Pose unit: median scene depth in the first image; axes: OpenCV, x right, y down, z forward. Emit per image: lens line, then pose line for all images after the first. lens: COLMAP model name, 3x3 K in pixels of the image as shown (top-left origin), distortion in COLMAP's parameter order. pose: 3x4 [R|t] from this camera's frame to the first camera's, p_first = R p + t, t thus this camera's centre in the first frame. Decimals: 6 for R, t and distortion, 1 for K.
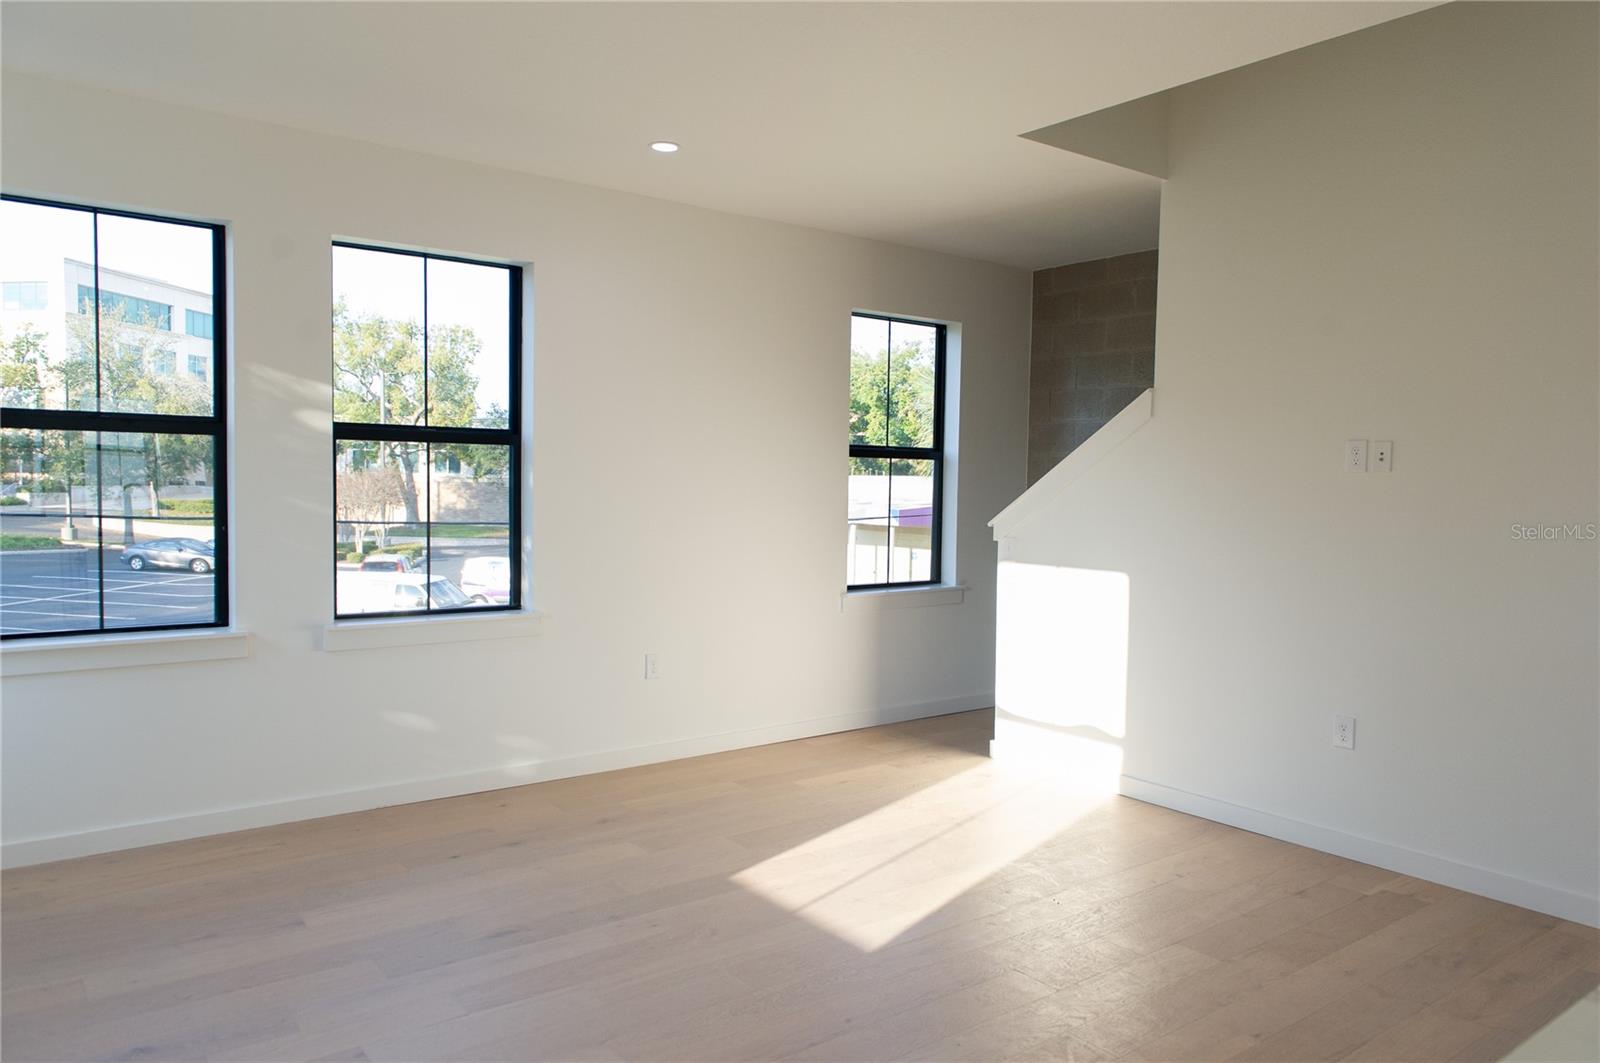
lens RADIAL K [[1188.7, 0, 786.6], [0, 1188.7, 539.7], [0, 0, 1]] dist [0.032613, 0.003548]
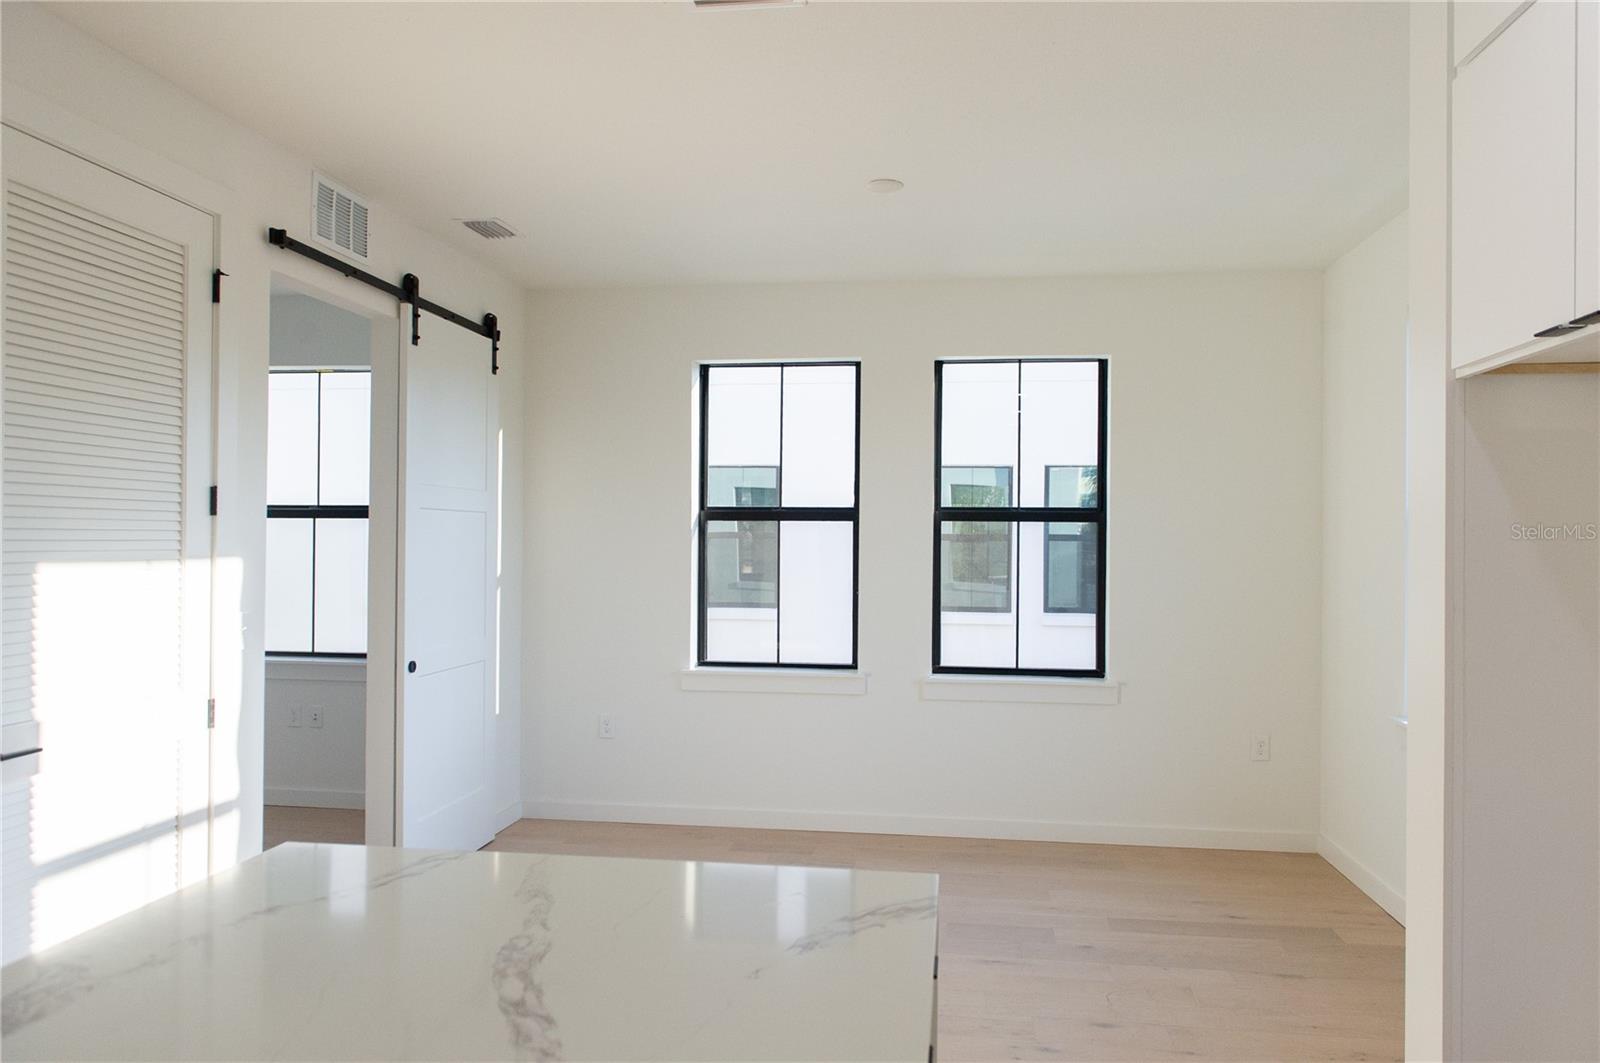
lens RADIAL K [[1004.0, 0, 803.4], [0, 1004.0, 529.3], [0, 0, 1]] dist [0.008300, 0.000834]
pose [[0.702520, -0.022341, -0.711313, 0.259670], [-0.034763, 0.997237, -0.065655, -0.005619], [0.710814, 0.070852, 0.699802, 0.202447]]
